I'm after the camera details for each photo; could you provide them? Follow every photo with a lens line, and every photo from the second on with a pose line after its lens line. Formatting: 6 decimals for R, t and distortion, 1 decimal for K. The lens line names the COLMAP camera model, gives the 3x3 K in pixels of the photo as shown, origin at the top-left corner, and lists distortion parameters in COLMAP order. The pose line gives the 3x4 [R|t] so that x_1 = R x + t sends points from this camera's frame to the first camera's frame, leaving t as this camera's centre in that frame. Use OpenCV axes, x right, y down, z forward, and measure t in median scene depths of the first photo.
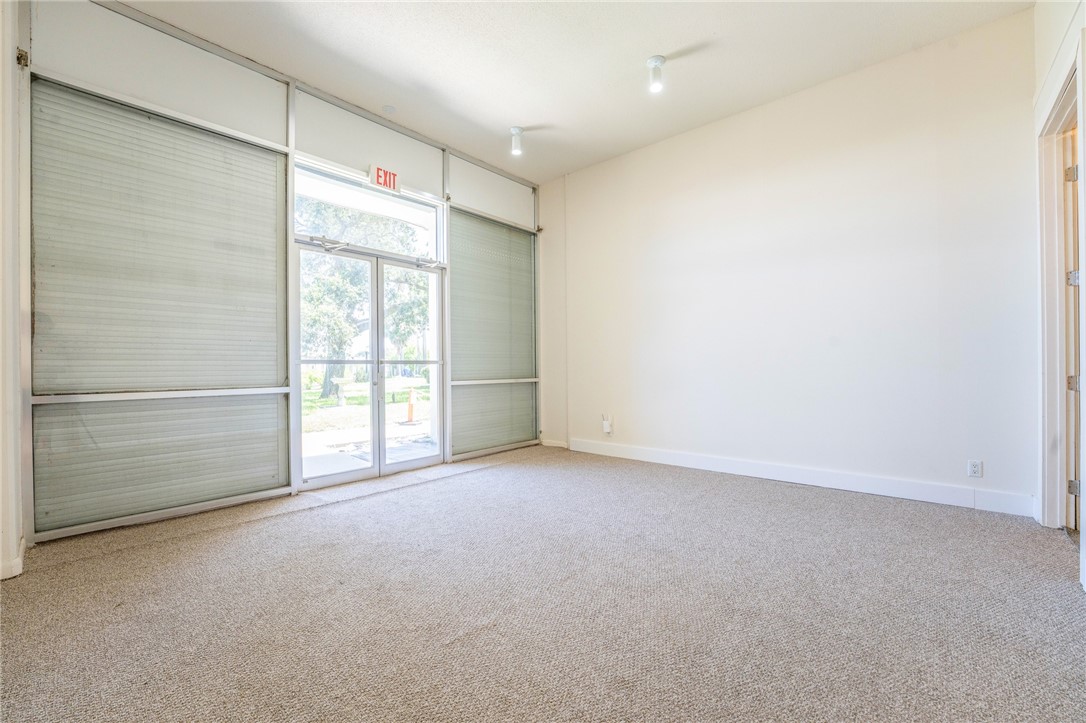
lens RADIAL K [[452.0, 0, 533.1], [0, 452.0, 364.4], [0, 0, 1]] dist [-0.013757, 0.000046]
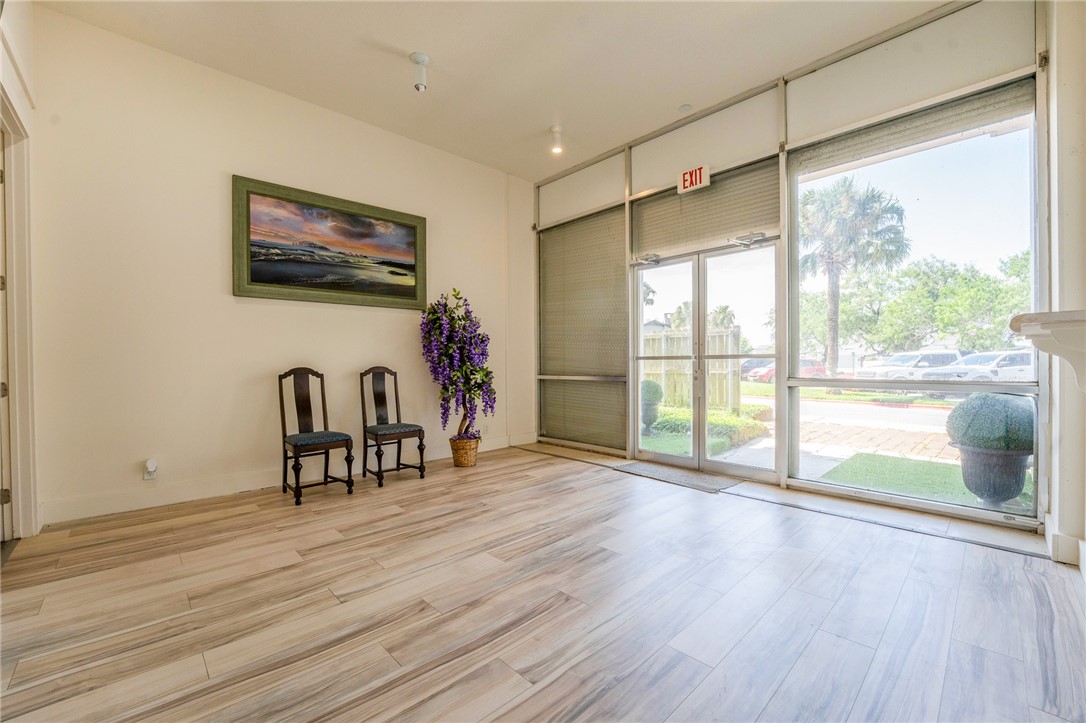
lens RADIAL K [[441.7, 0, 539.1], [0, 441.7, 367.1], [0, 0, 1]] dist [-0.024460, 0.000439]
pose [[-0.082797, 0.014958, -0.996454, 0.700401], [0.012276, 0.999827, 0.013988, -0.001487], [0.996491, -0.011074, -0.082966, 0.754324]]
